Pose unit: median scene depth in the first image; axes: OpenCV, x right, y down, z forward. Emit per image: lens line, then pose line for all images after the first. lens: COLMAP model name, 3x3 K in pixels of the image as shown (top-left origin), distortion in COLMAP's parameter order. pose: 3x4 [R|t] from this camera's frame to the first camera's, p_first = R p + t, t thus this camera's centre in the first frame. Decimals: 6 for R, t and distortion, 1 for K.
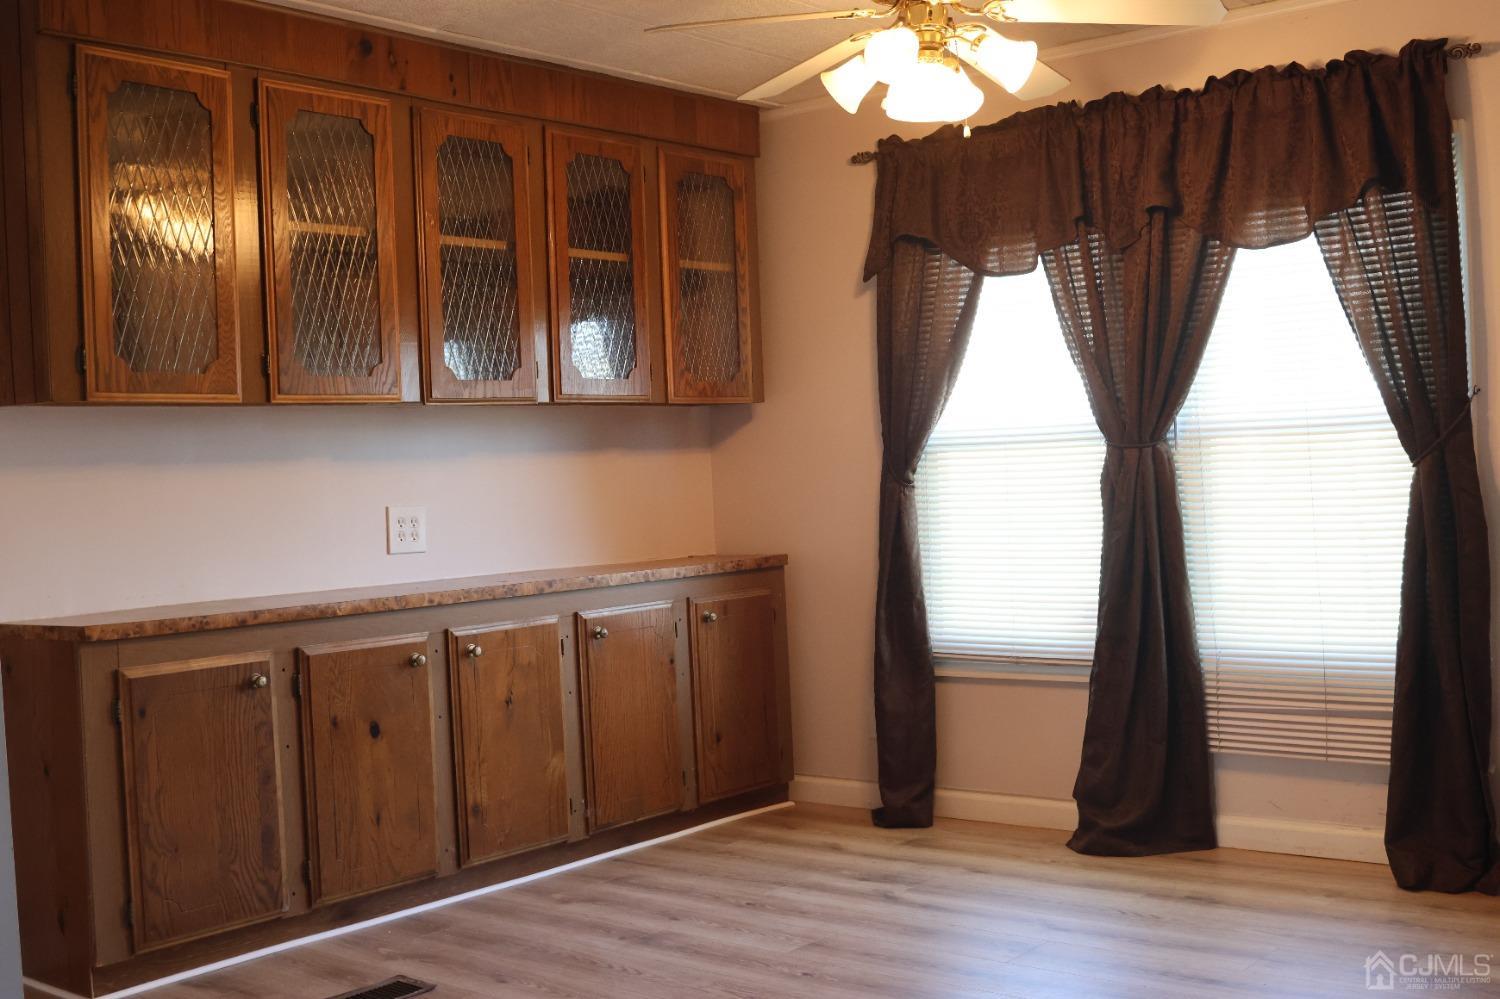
lens RADIAL K [[1670.1, 0, 759.9], [0, 1670.1, 499.6], [0, 0, 1]] dist [-0.065709, 0.000000]
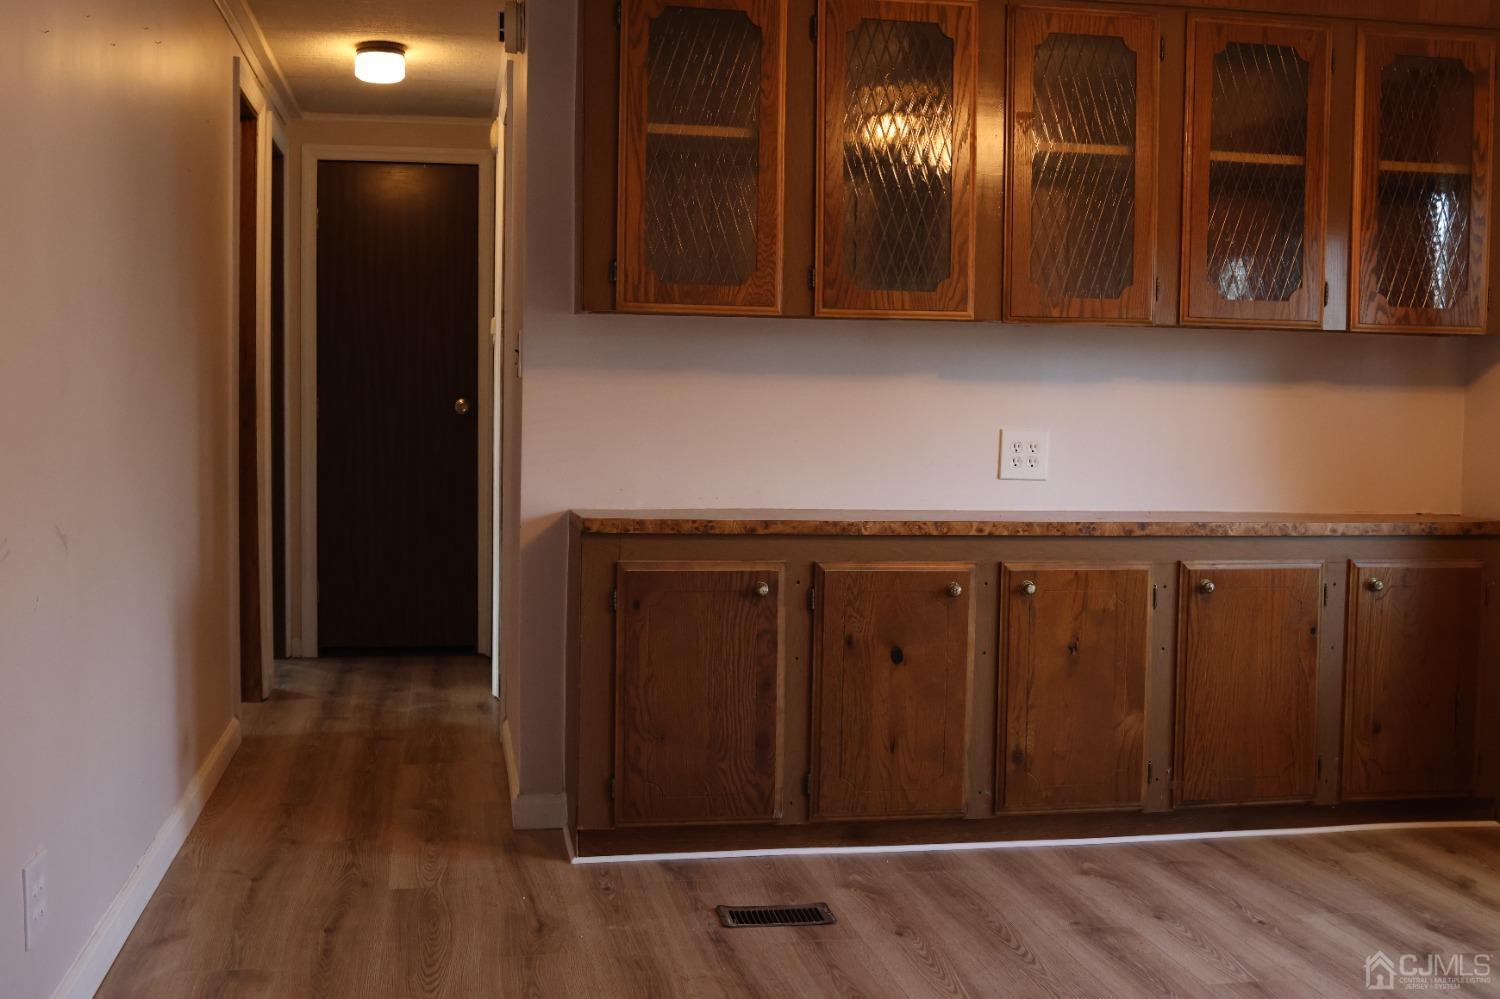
lens RADIAL K [[1670.1, 0, 754.5], [0, 1670.1, 497.3], [0, 0, 1]] dist [-0.065709, 0.000000]
pose [[0.770976, 0.086350, -0.630983, 0.297579], [-0.058418, 0.996177, 0.064948, -0.011955], [0.634179, -0.013212, 0.773073, 0.181124]]
